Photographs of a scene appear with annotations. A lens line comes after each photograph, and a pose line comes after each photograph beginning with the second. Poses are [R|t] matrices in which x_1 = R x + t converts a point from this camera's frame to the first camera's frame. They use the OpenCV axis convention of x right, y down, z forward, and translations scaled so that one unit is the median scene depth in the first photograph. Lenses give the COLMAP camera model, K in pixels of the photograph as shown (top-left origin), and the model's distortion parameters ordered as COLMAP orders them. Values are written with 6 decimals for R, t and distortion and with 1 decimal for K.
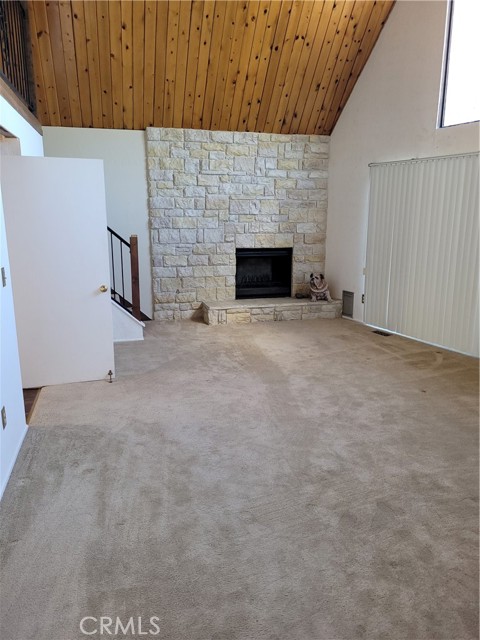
lens RADIAL K [[484.3, 0, 240.6], [0, 484.3, 320.0], [0, 0, 1]] dist [-0.007233, -0.002710]
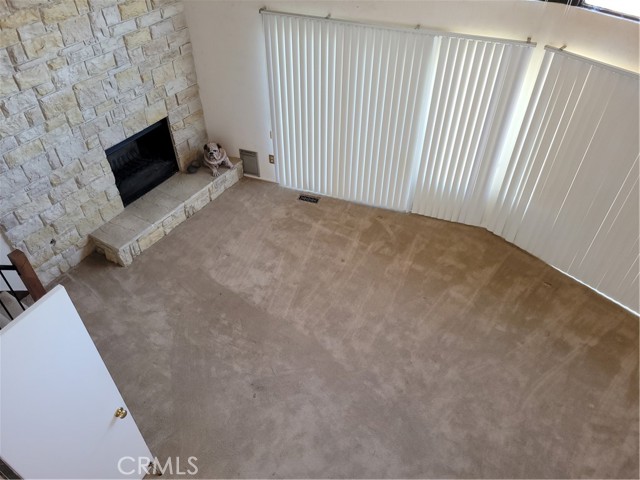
lens RADIAL K [[484.3, 0, 319.3], [0, 484.3, 240.5], [0, 0, 1]] dist [-0.007233, -0.002710]
pose [[0.736449, -0.458322, 0.497578, -0.193046], [0.140933, 0.823331, 0.549785, -0.389054], [-0.661650, -0.334764, 0.670934, 0.274311]]
